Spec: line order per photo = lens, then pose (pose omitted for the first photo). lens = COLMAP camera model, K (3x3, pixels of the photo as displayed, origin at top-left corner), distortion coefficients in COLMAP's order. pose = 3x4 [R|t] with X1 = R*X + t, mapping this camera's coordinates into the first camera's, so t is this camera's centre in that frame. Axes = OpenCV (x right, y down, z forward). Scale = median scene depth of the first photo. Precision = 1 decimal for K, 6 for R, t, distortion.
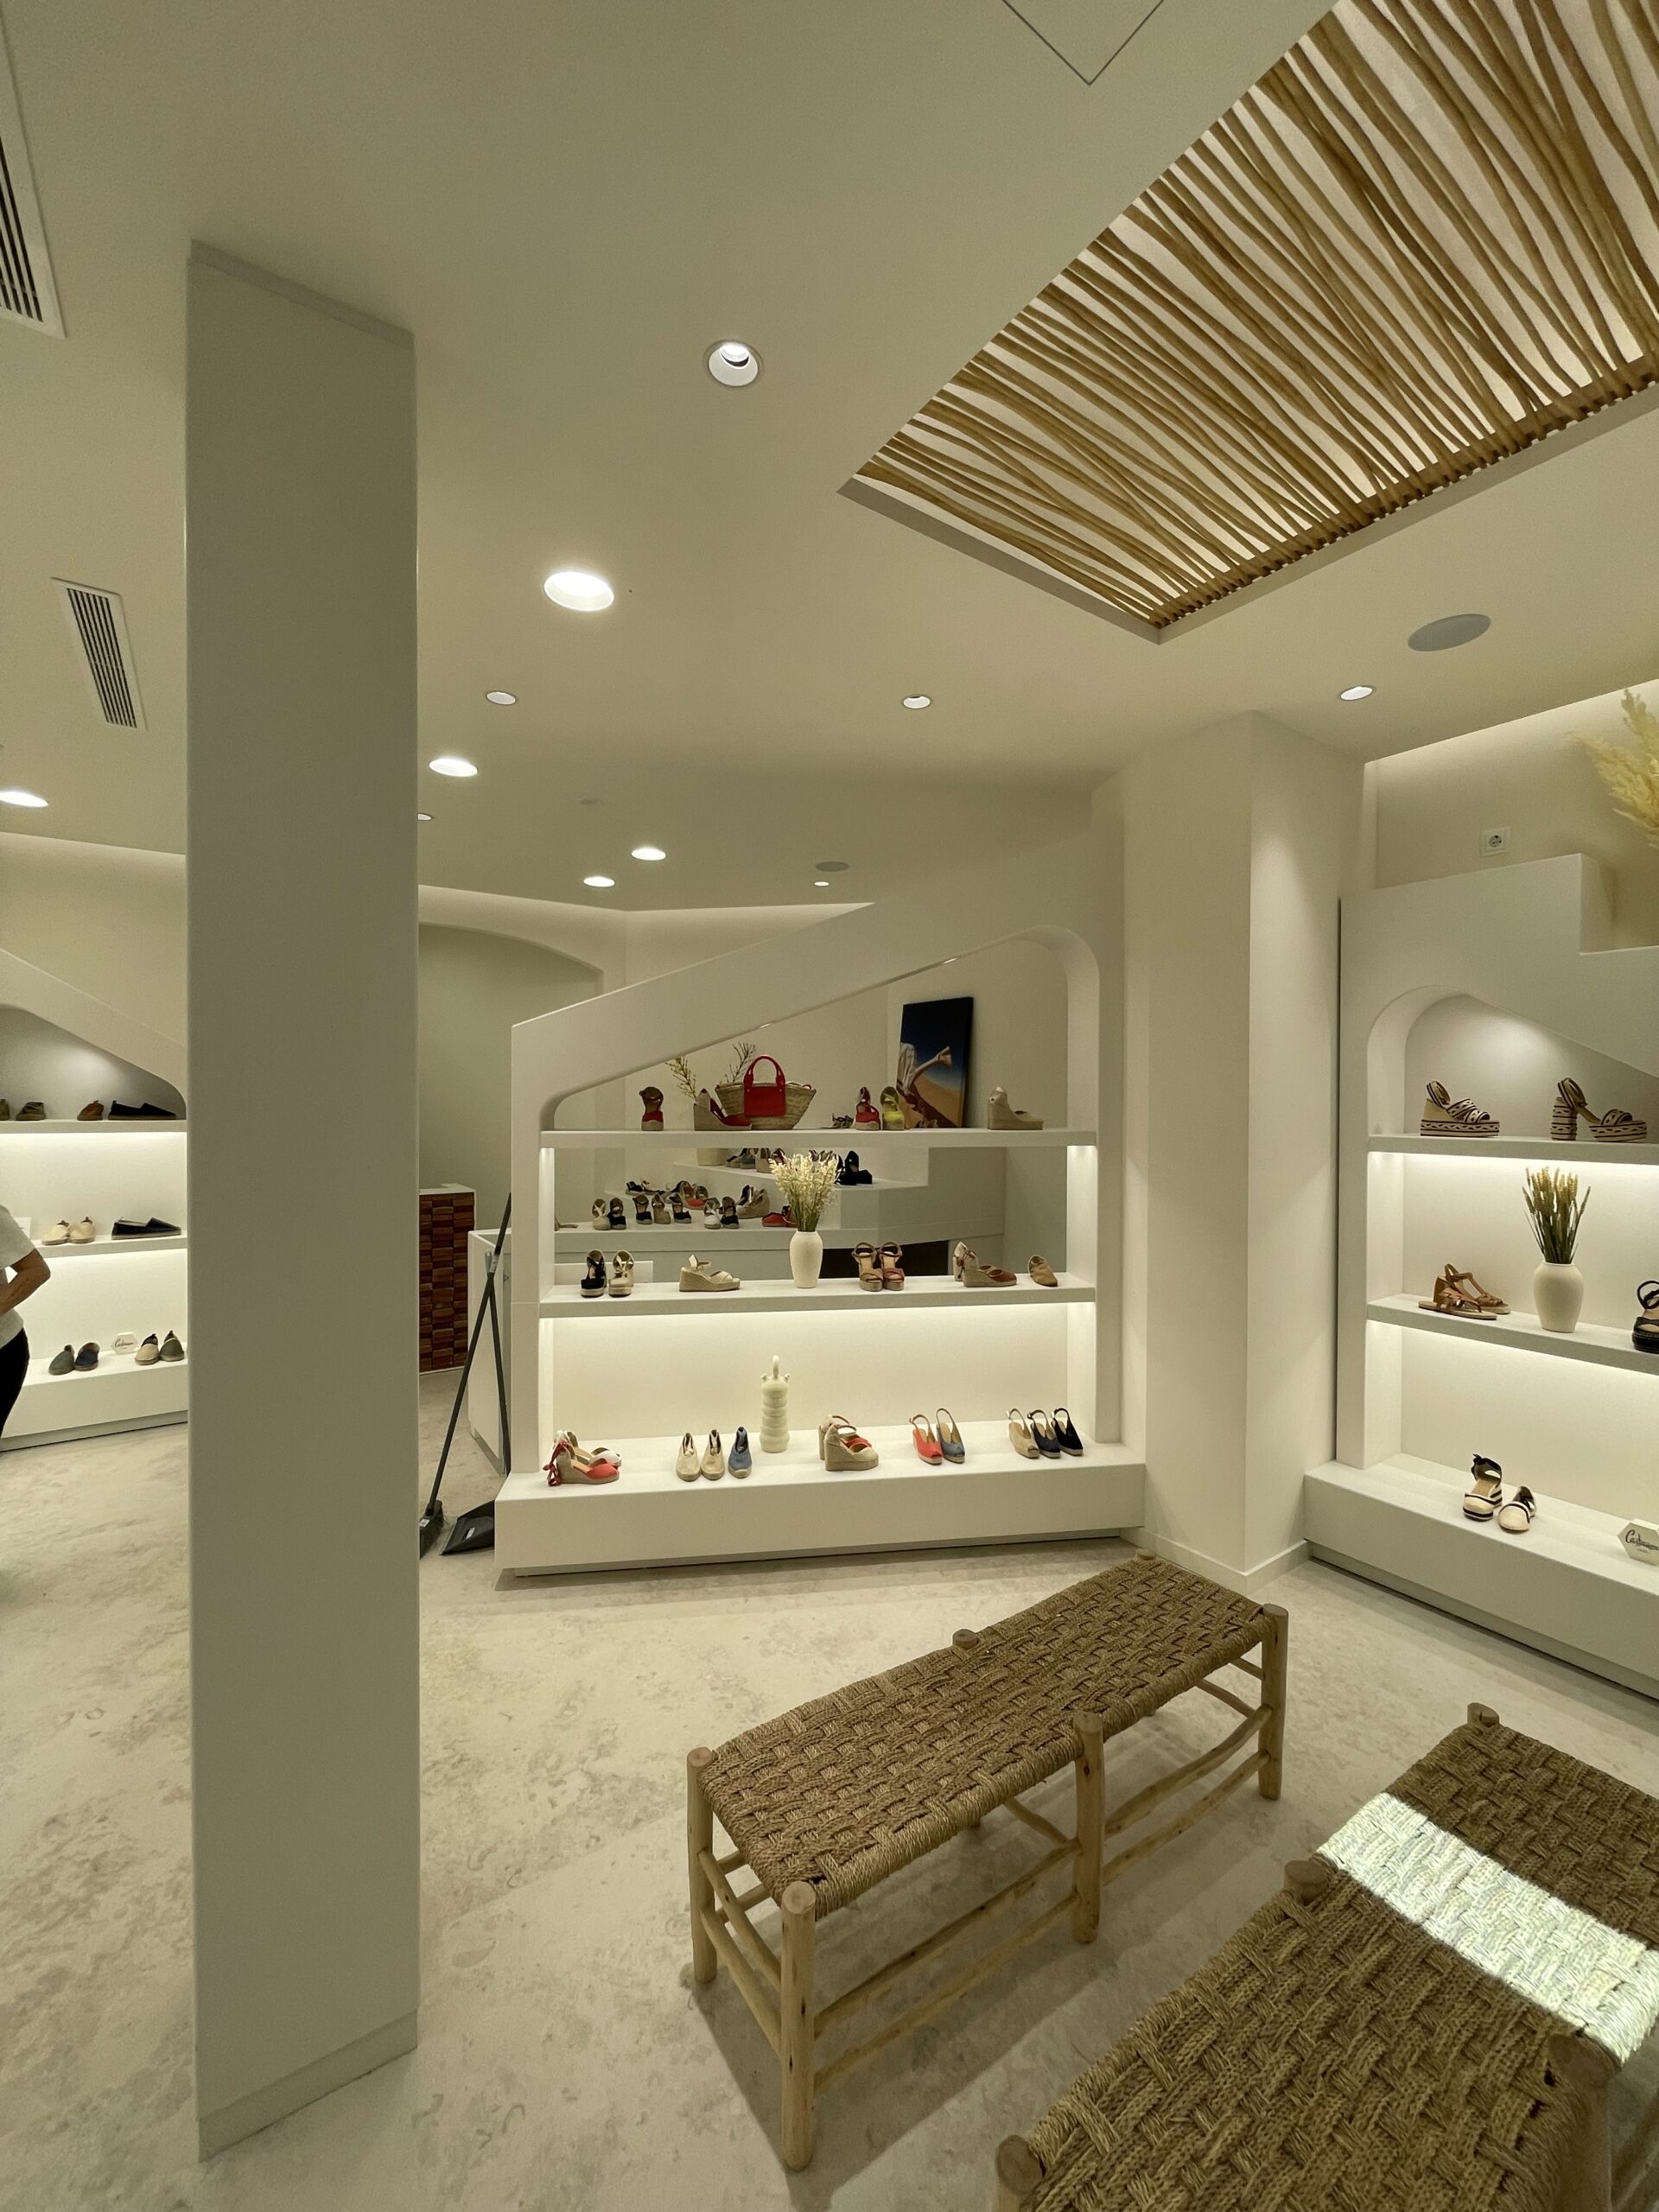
lens RADIAL K [[889.2, 0, 835.2], [0, 889.2, 1101.0], [0, 0, 1]] dist [-0.001603, -0.000961]
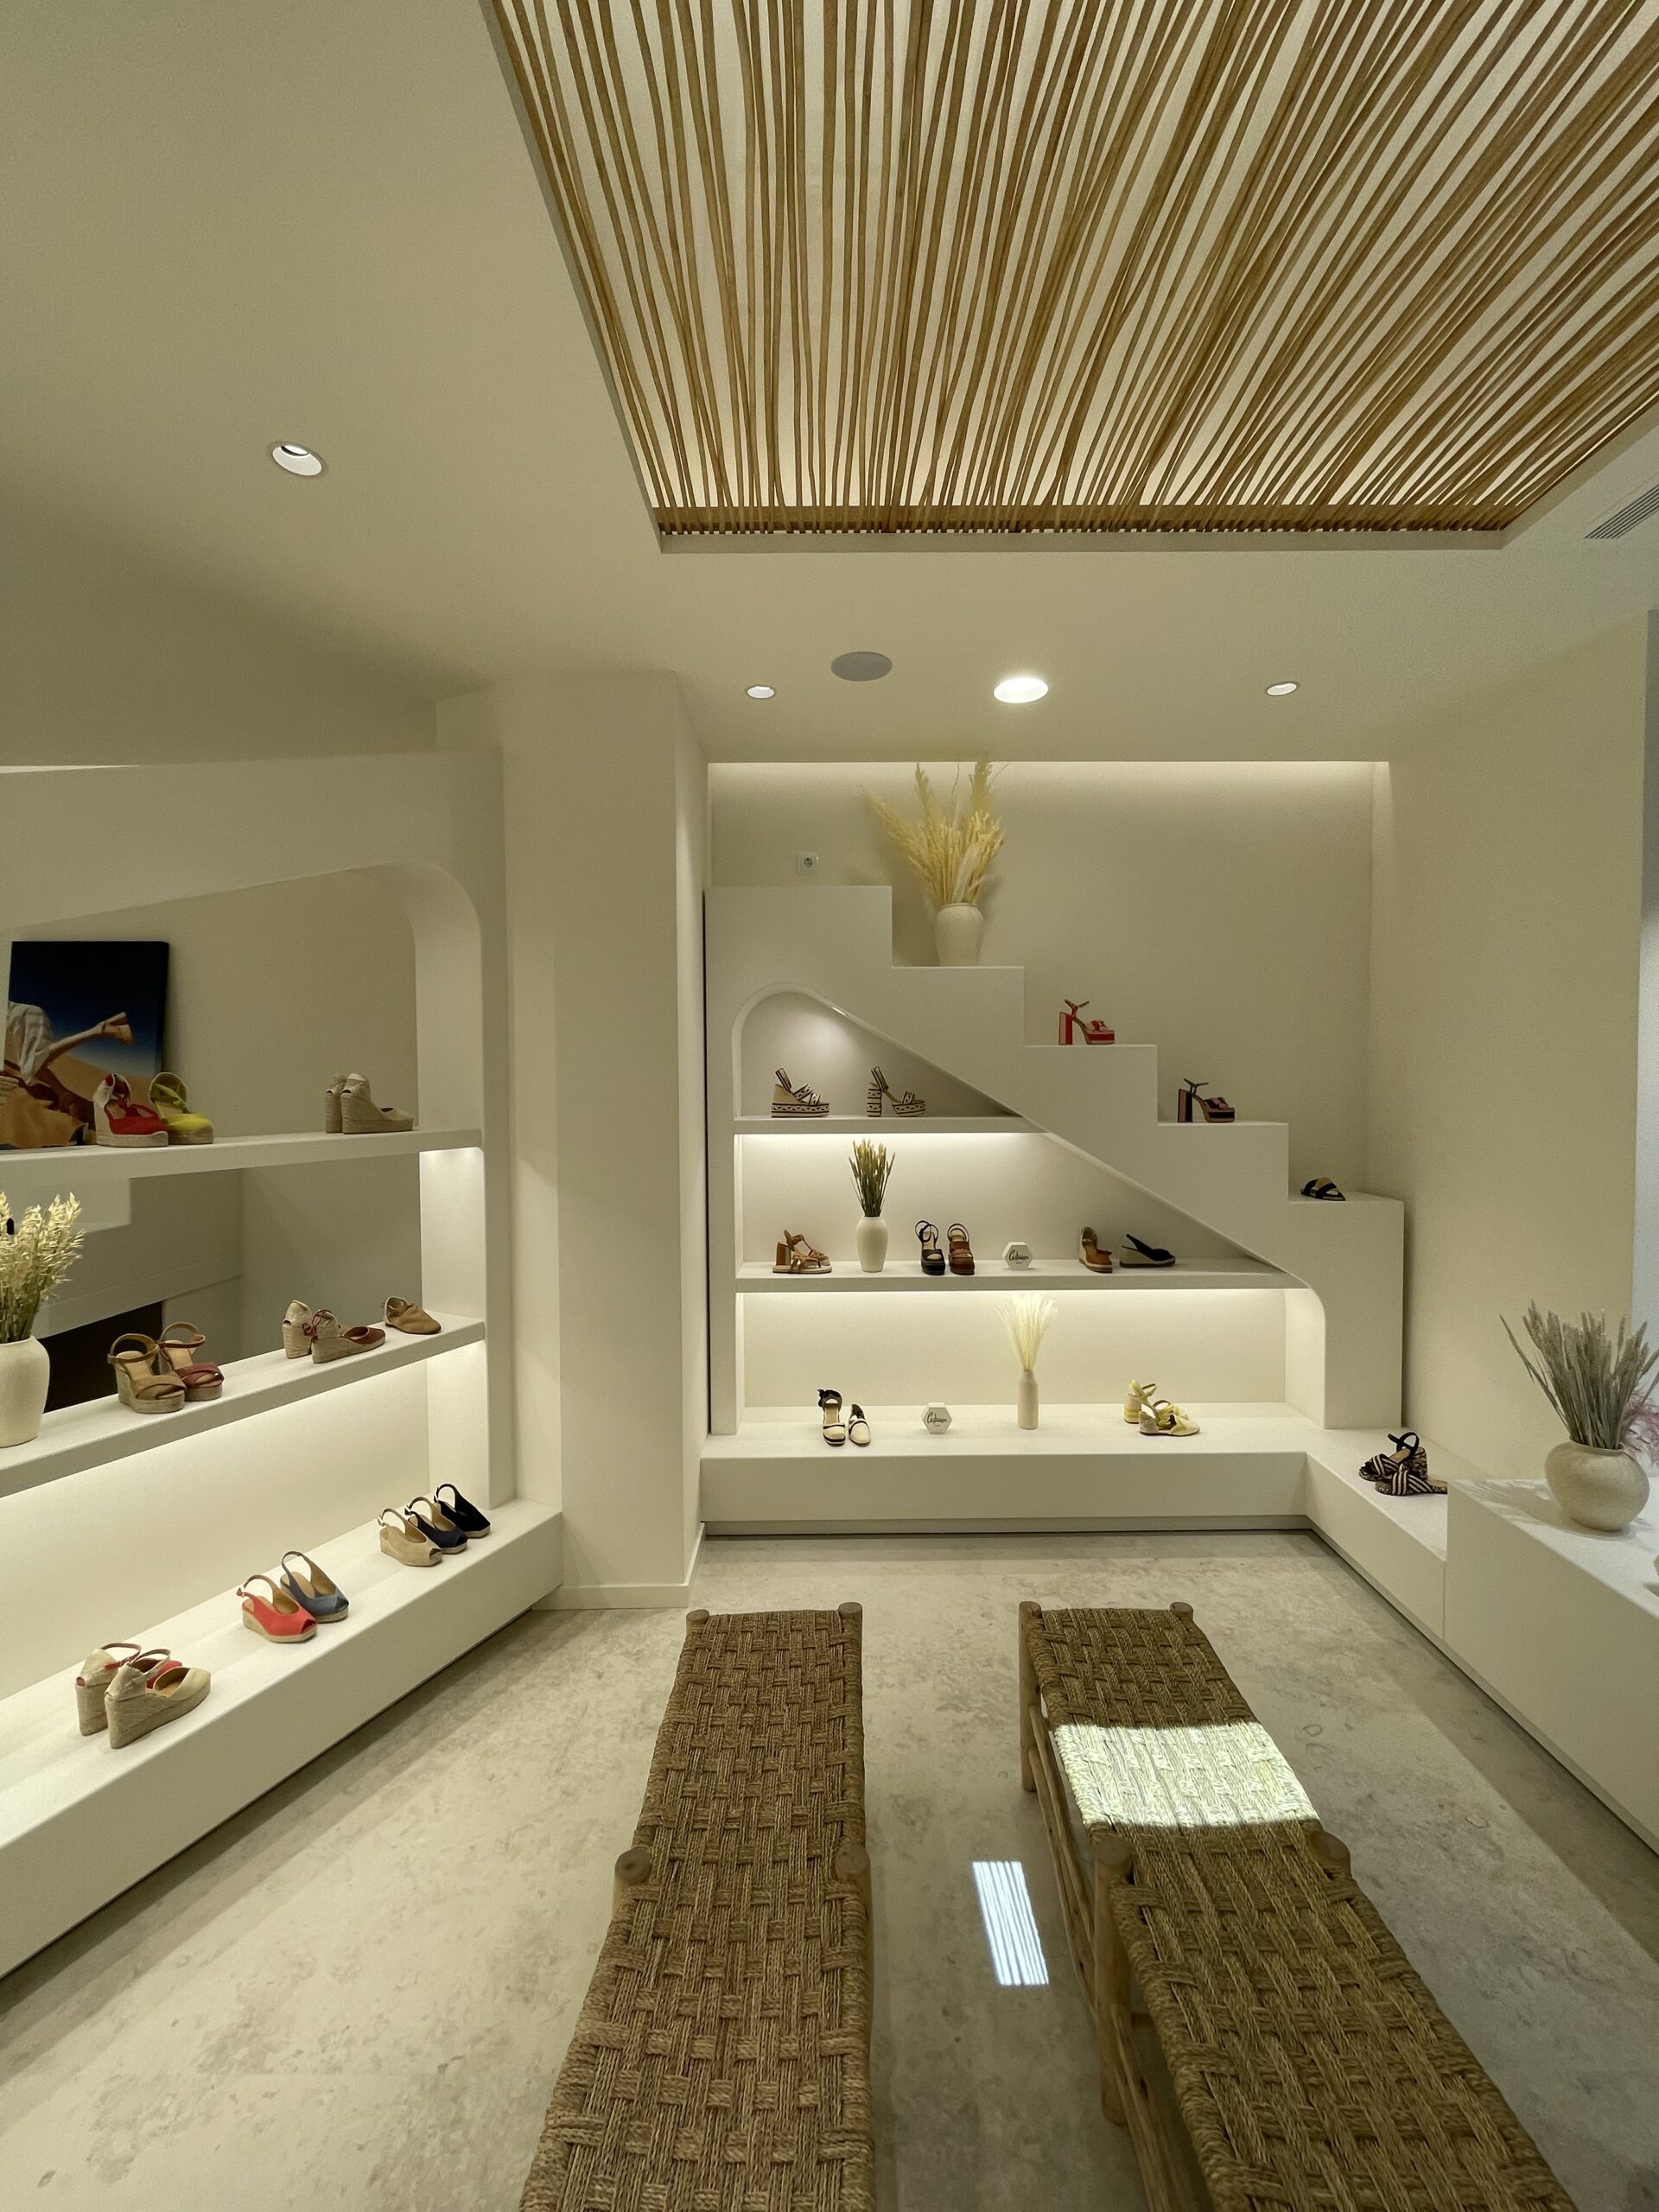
lens RADIAL K [[889.2, 0, 830.1], [0, 889.2, 1103.1], [0, 0, 1]] dist [-0.001603, -0.000961]
pose [[0.569892, -0.027042, 0.821275, -0.206601], [0.011613, 0.999624, 0.024856, -0.005896], [-0.821638, -0.004628, 0.569991, 0.308677]]
